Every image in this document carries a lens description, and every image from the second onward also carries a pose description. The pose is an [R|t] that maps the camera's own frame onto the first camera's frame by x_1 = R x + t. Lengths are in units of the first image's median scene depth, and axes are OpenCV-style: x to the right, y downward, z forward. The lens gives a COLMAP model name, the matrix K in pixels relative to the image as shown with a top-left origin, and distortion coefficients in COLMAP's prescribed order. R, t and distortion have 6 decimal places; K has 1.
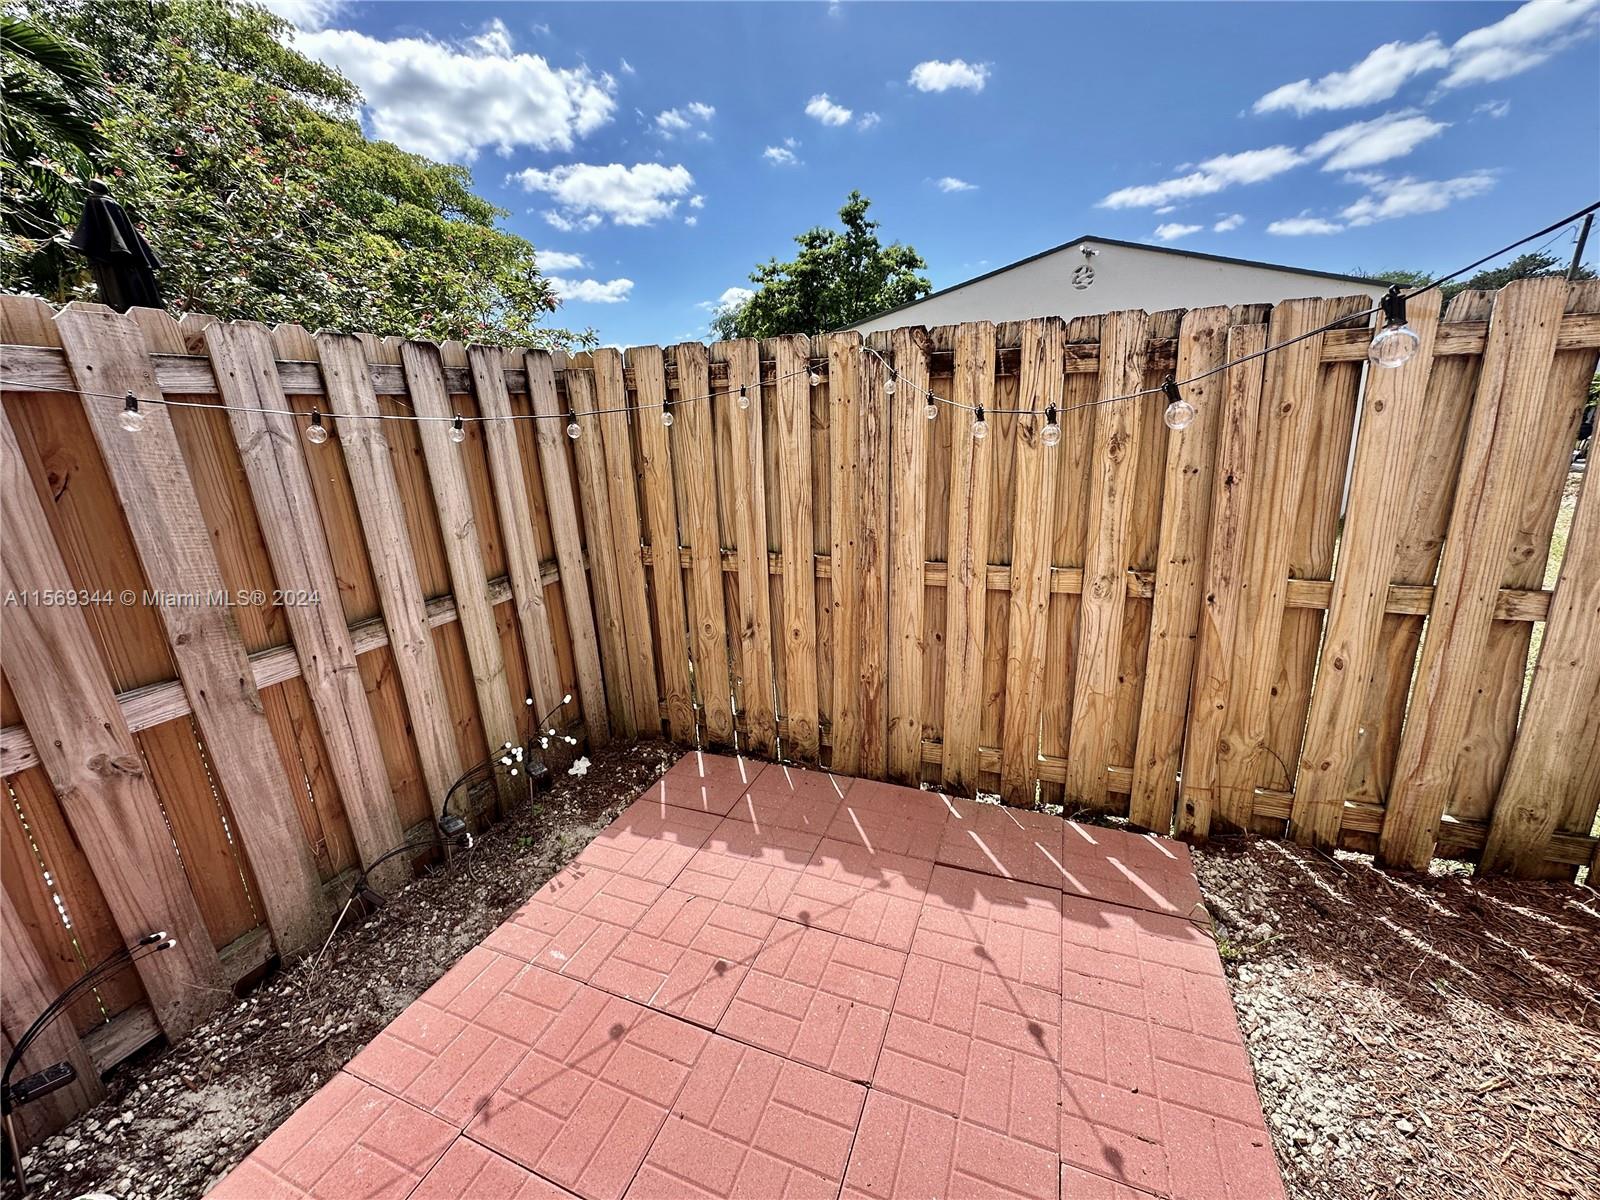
lens RADIAL K [[638.1, 0, 800.3], [0, 638.1, 602.8], [0, 0, 1]] dist [-0.003812, 0.000752]
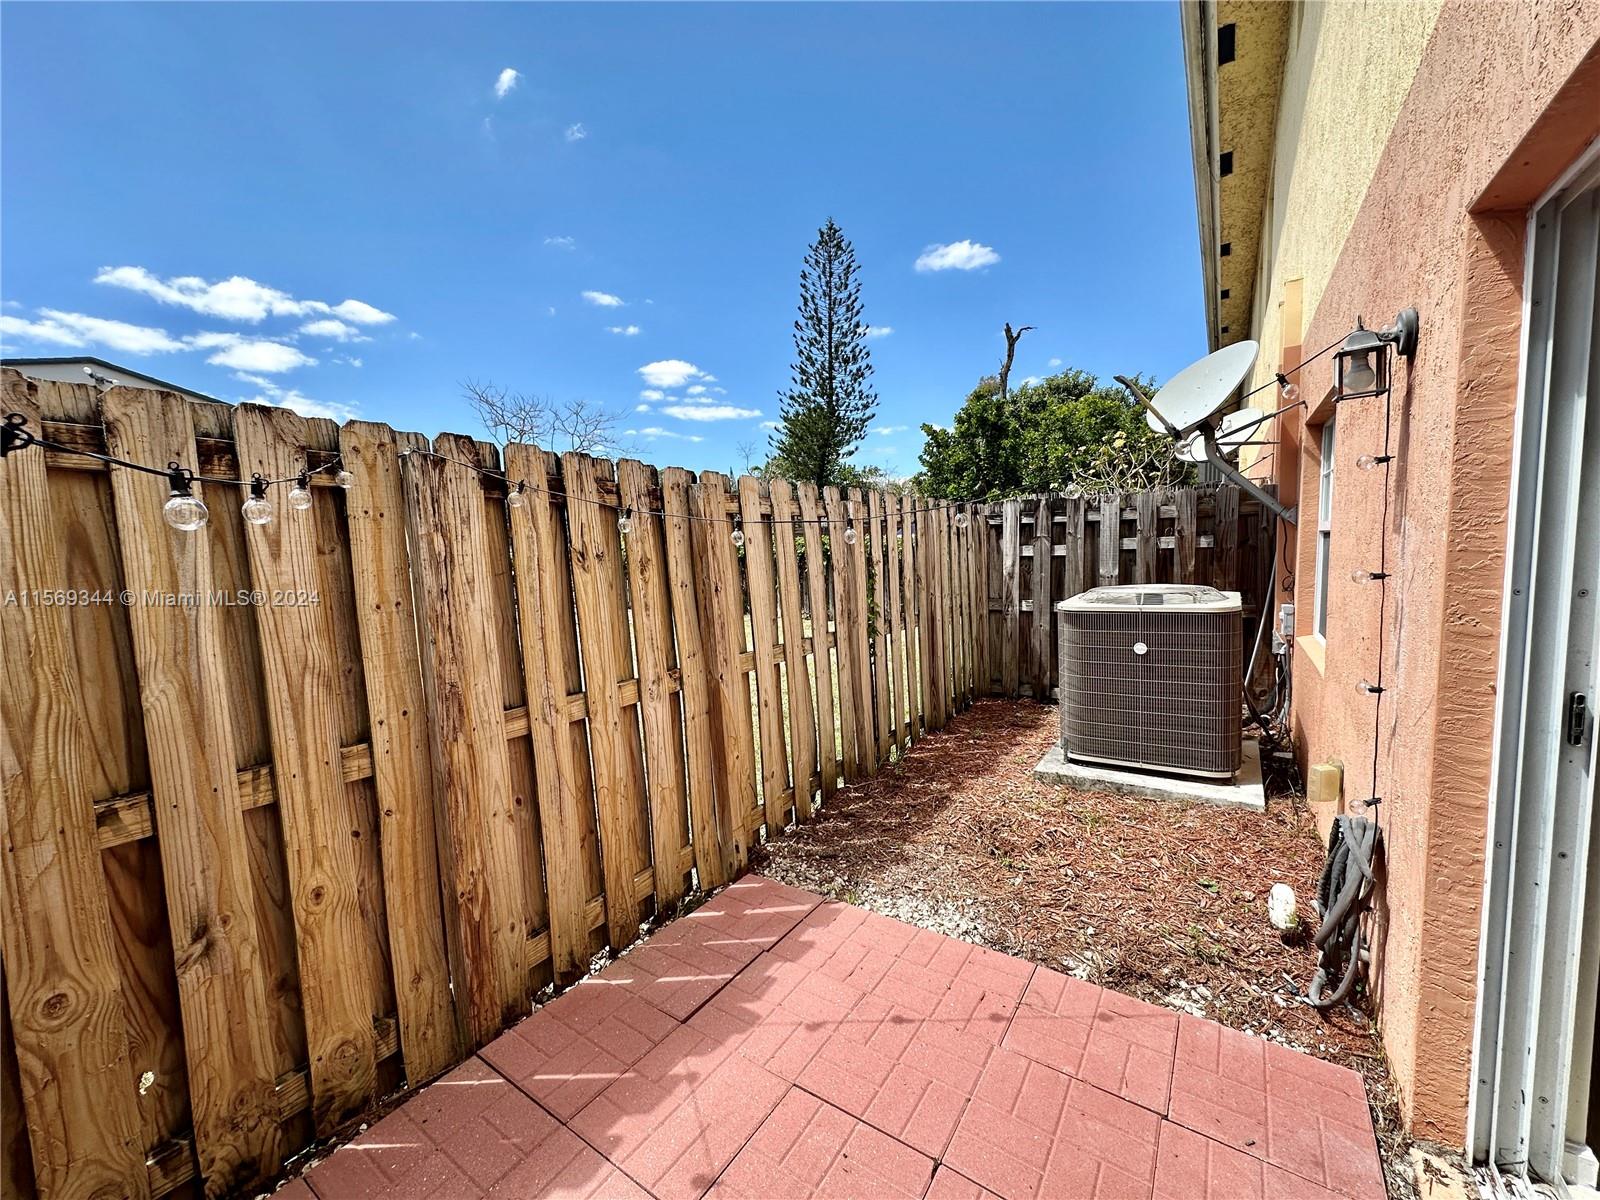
lens RADIAL K [[638.1, 0, 799.3], [0, 638.1, 601.6], [0, 0, 1]] dist [-0.003812, 0.000752]
pose [[0.218470, -0.047587, 0.974683, -0.533819], [0.303168, 0.952696, -0.021440, -0.069605], [-0.927556, 0.300176, 0.222562, 0.451131]]
